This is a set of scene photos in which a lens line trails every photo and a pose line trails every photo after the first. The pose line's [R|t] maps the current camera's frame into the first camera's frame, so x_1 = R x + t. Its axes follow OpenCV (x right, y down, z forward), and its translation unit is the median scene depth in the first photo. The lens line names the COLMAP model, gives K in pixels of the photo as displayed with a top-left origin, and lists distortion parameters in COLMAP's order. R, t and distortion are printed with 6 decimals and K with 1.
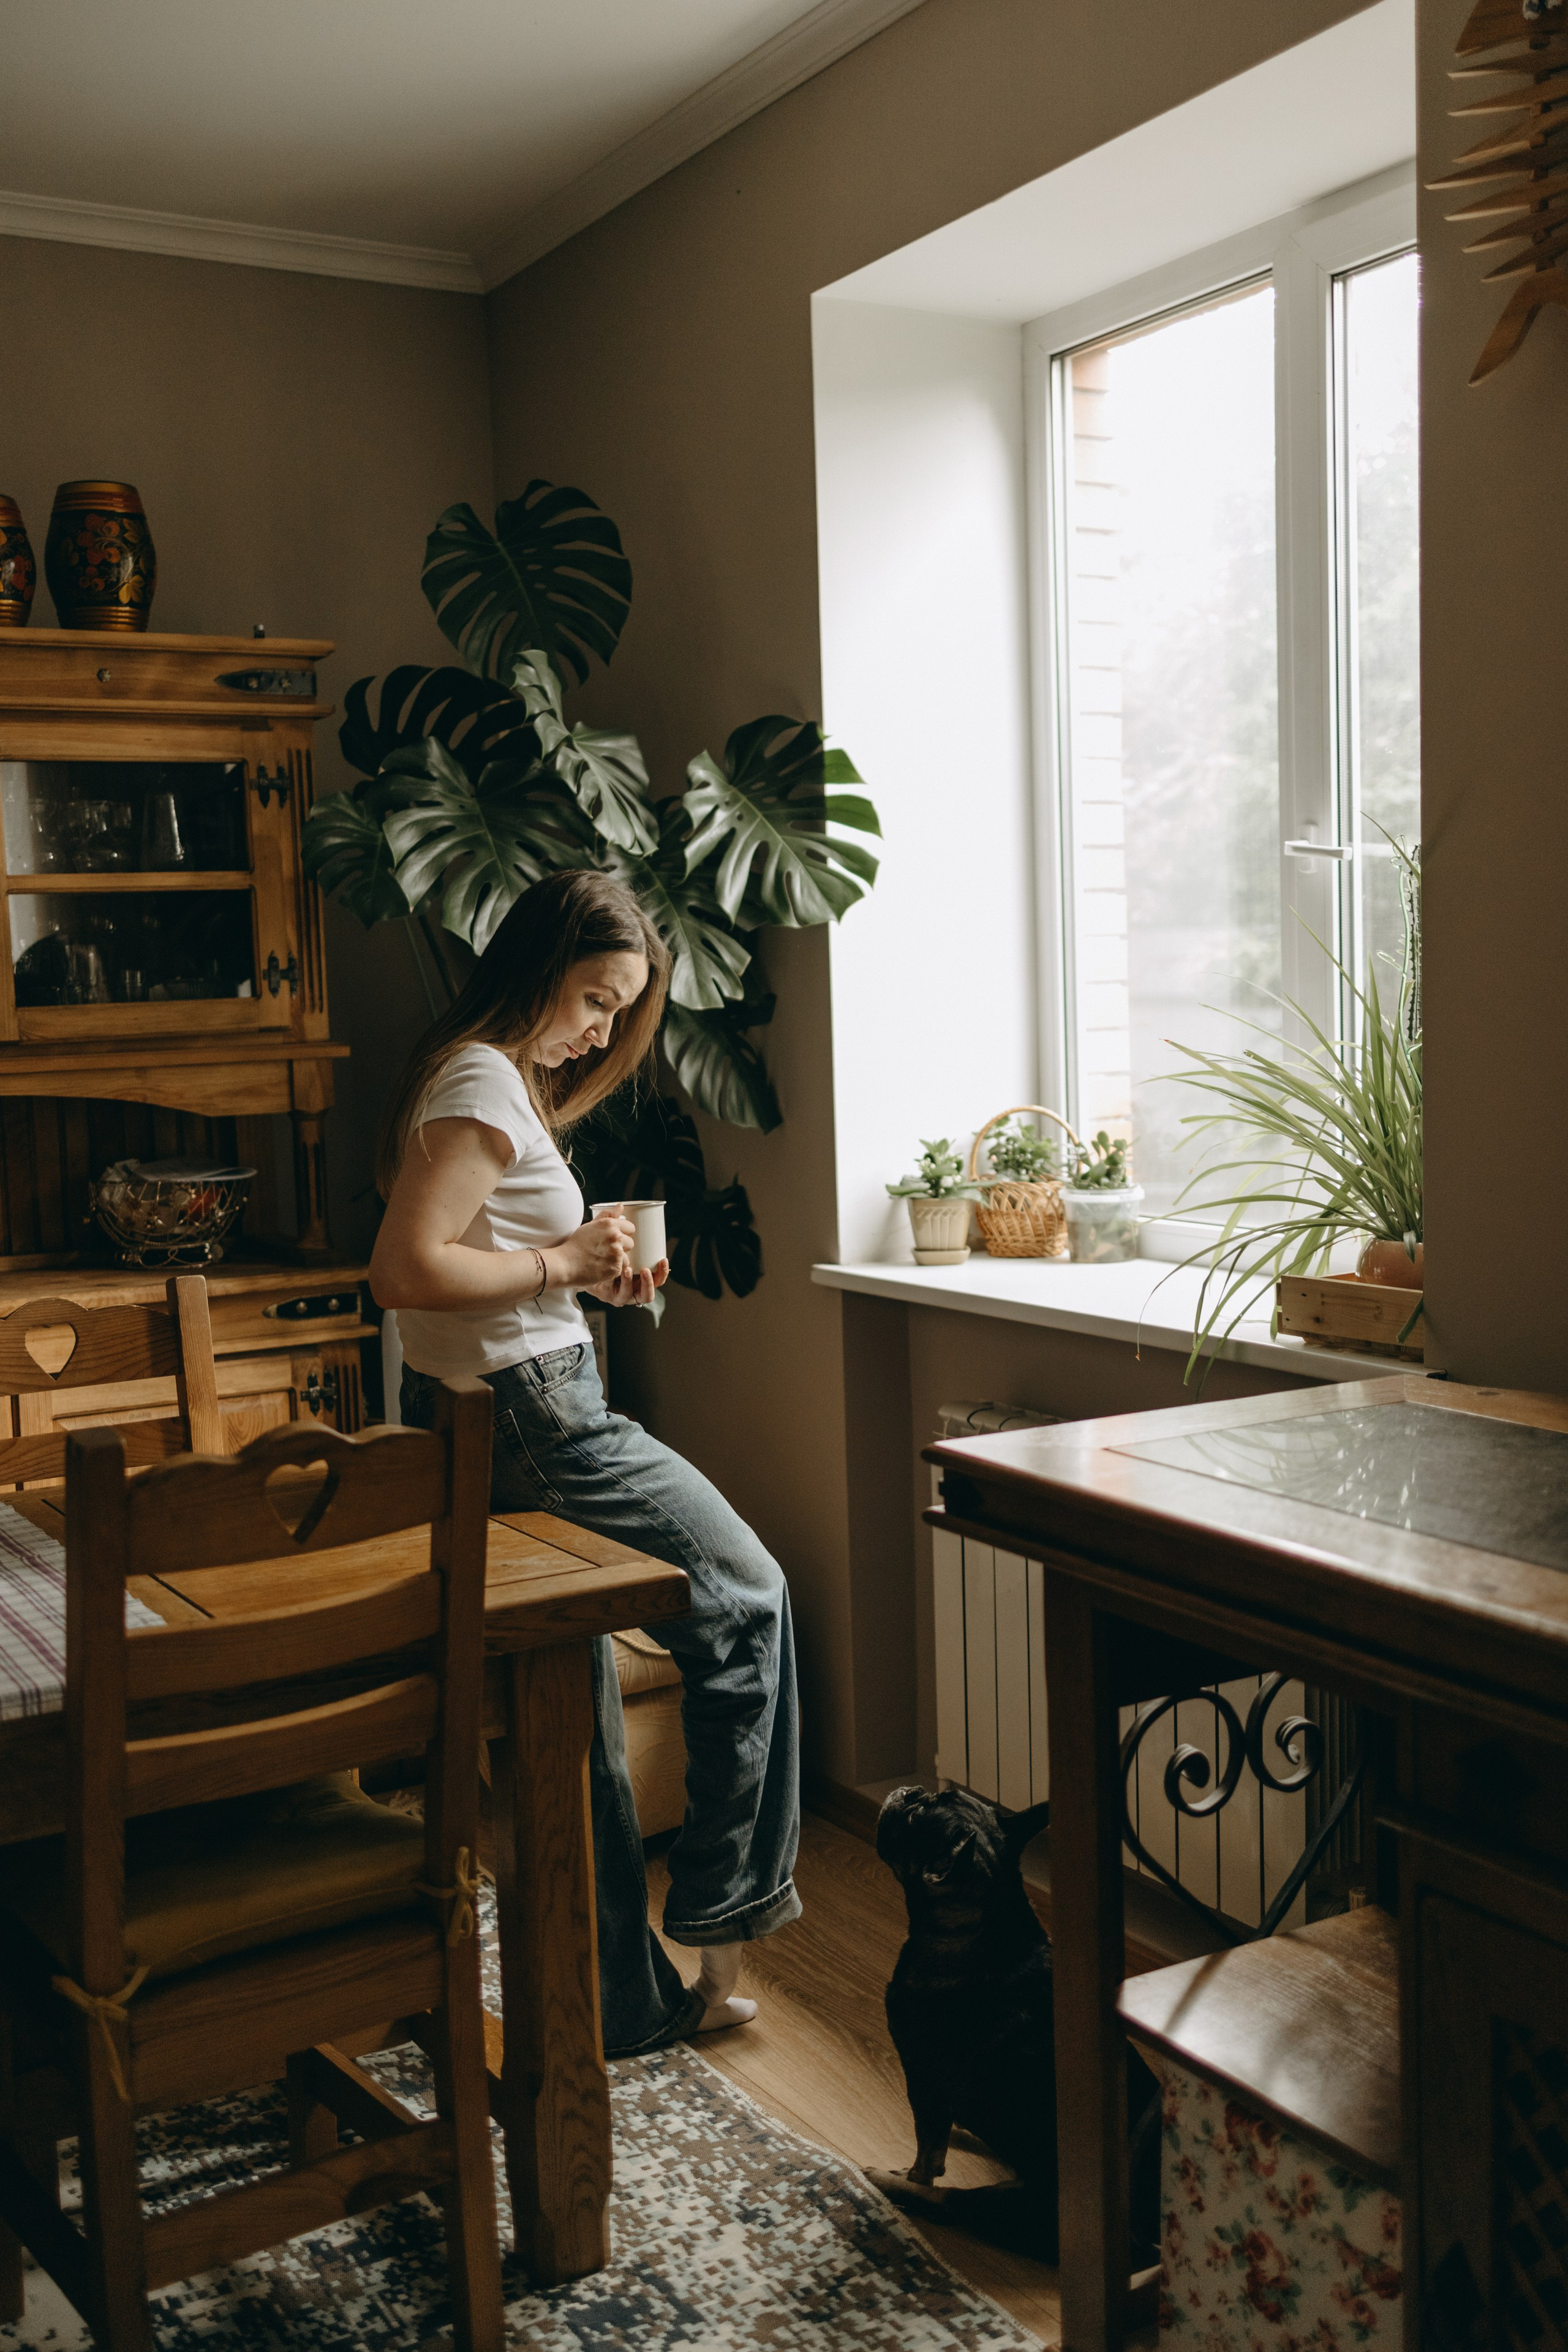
lens RADIAL K [[2379.6, 0, 770.5], [0, 2379.6, 1180.7], [0, 0, 1]] dist [0.020790, -0.001243]
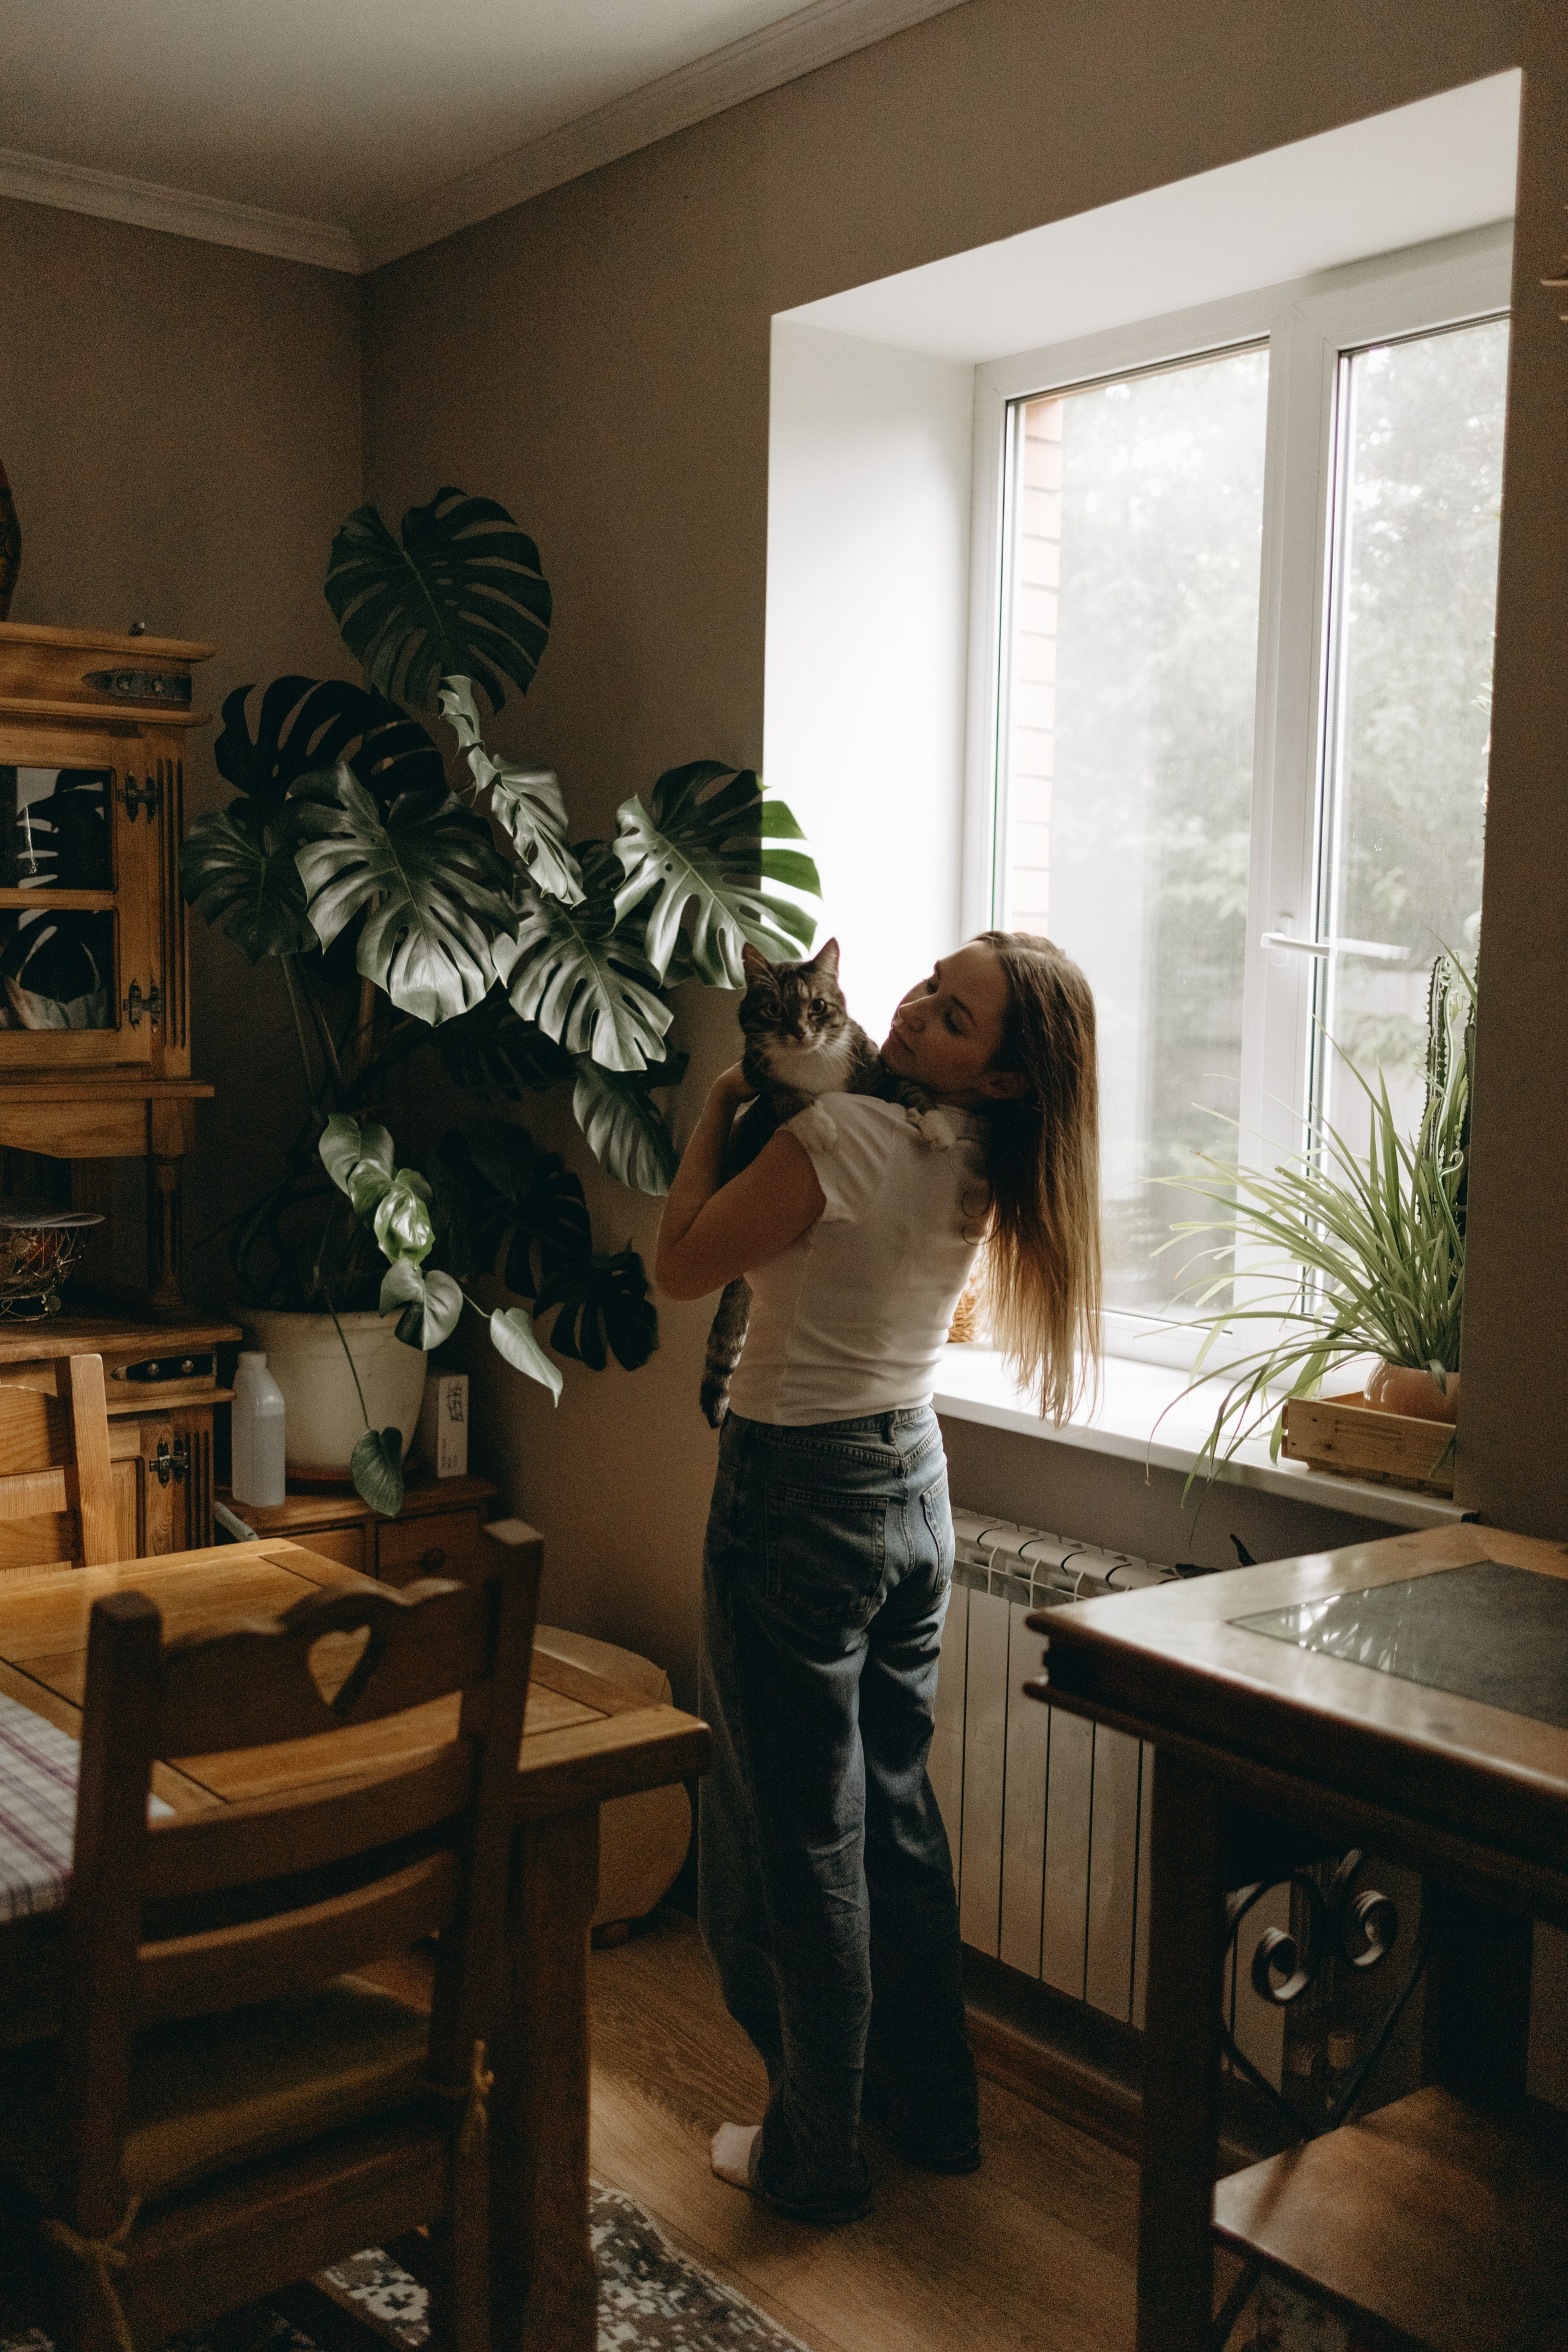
lens RADIAL K [[2388.6, 0, 790.8], [0, 2388.6, 1215.1], [0, 0, 1]] dist [0.000873, 0.016219]
pose [[0.989313, 0.035638, 0.141383, -0.093732], [-0.037641, 0.999225, 0.011518, -0.028583], [-0.140863, -0.016717, 0.989888, 0.060934]]
